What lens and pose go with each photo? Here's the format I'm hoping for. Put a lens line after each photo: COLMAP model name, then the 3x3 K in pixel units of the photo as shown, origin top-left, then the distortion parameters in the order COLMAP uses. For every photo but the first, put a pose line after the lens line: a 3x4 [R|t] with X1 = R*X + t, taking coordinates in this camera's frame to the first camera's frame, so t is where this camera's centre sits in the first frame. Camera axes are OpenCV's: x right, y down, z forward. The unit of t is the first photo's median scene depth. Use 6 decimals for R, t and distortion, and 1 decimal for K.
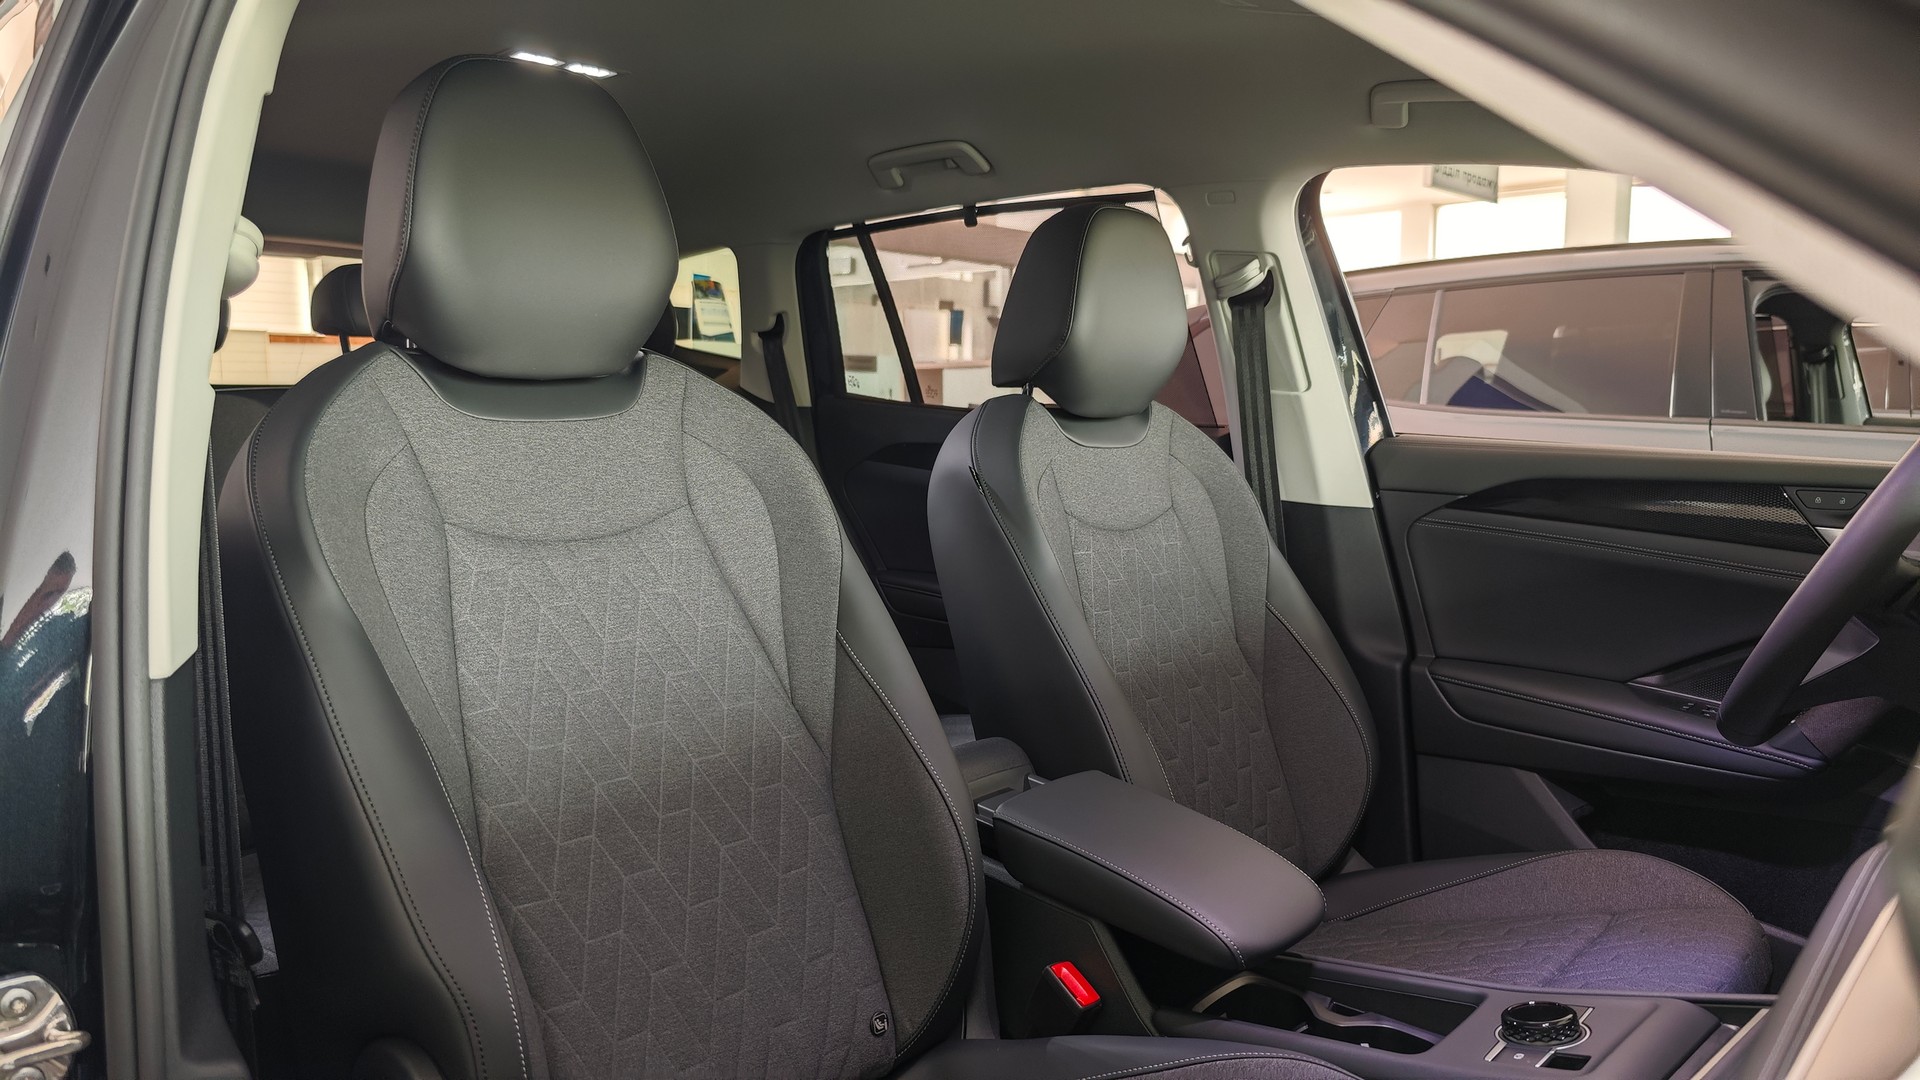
lens RADIAL K [[1307.6, 0, 960.0], [0, 1307.6, 540.0], [0, 0, 1]] dist [-0.004102, -0.011190]
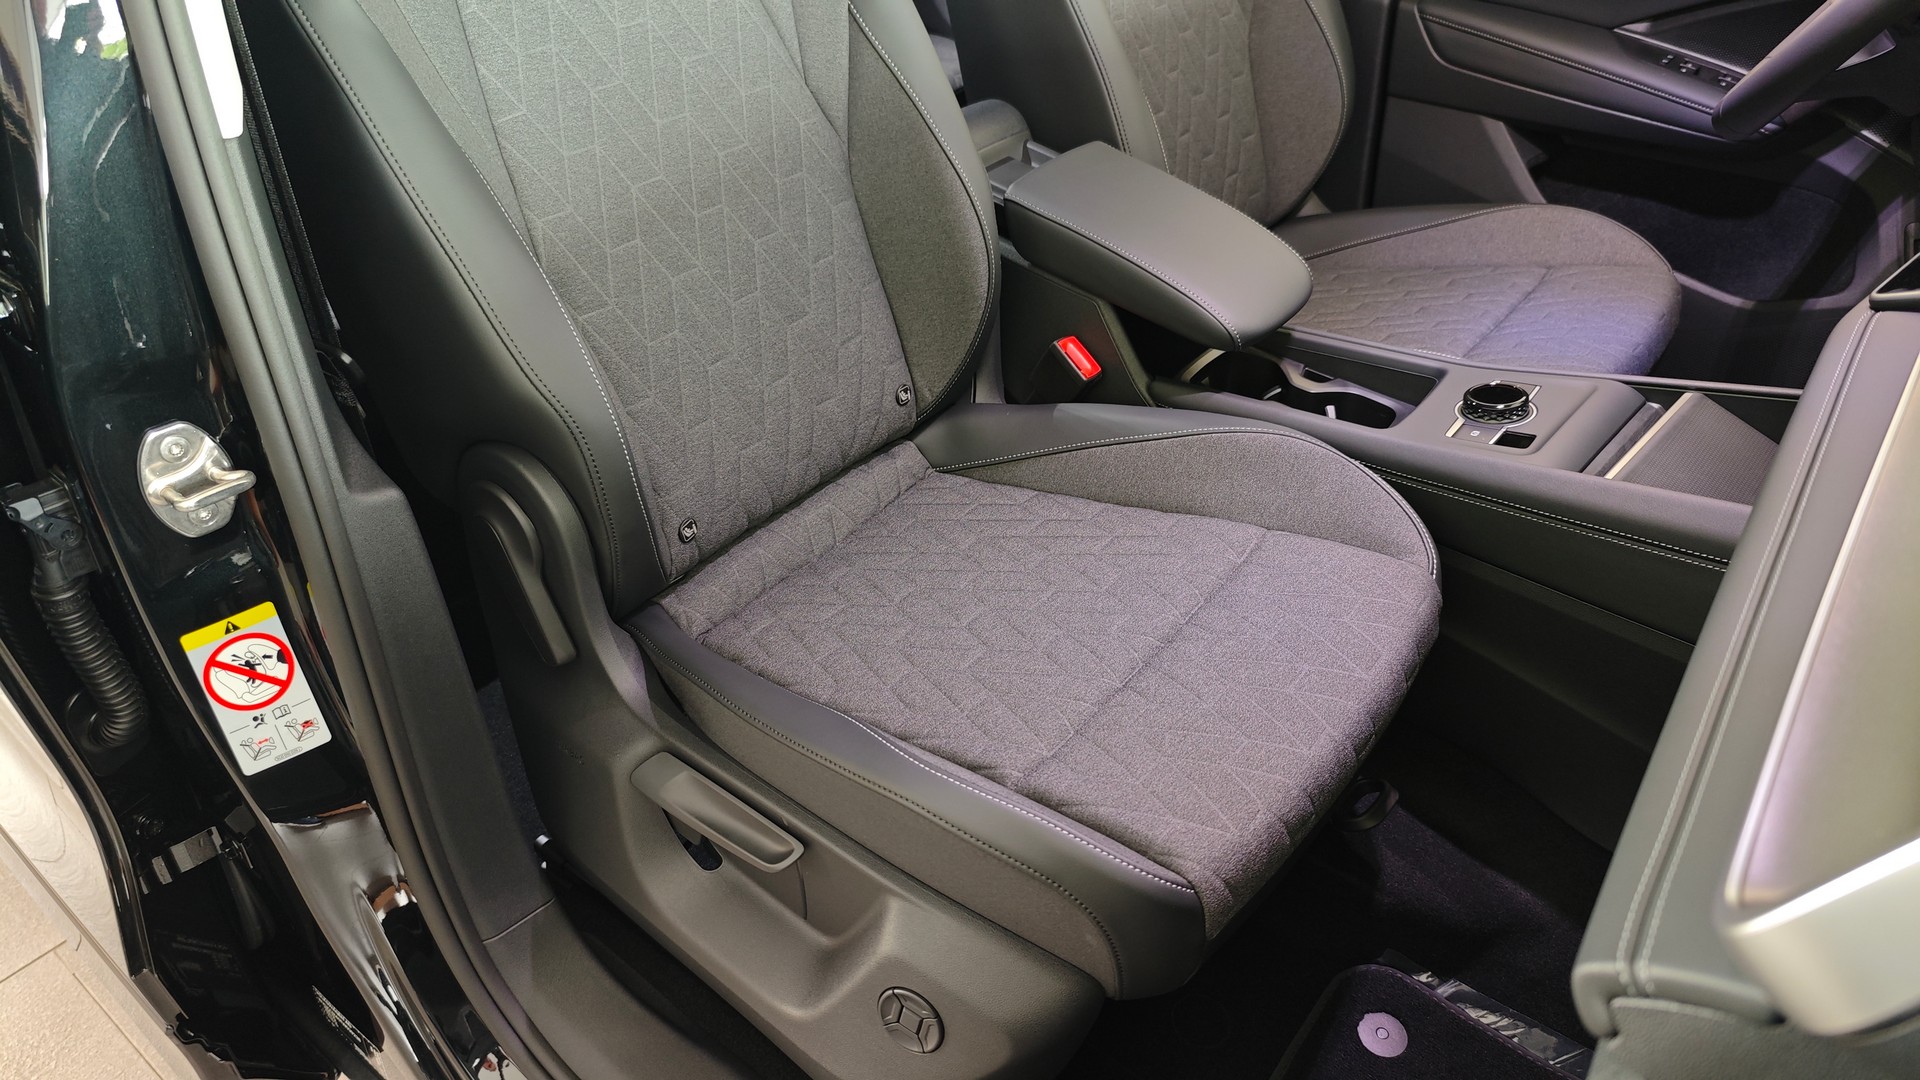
lens RADIAL K [[1307.6, 0, 960.0], [0, 1307.6, 540.0], [0, 0, 1]] dist [-0.004102, -0.011190]
pose [[0.997236, -0.012602, 0.073224, -0.094823], [-0.027043, 0.856357, 0.515676, -0.091265], [-0.069204, -0.516231, 0.853649, -0.003503]]
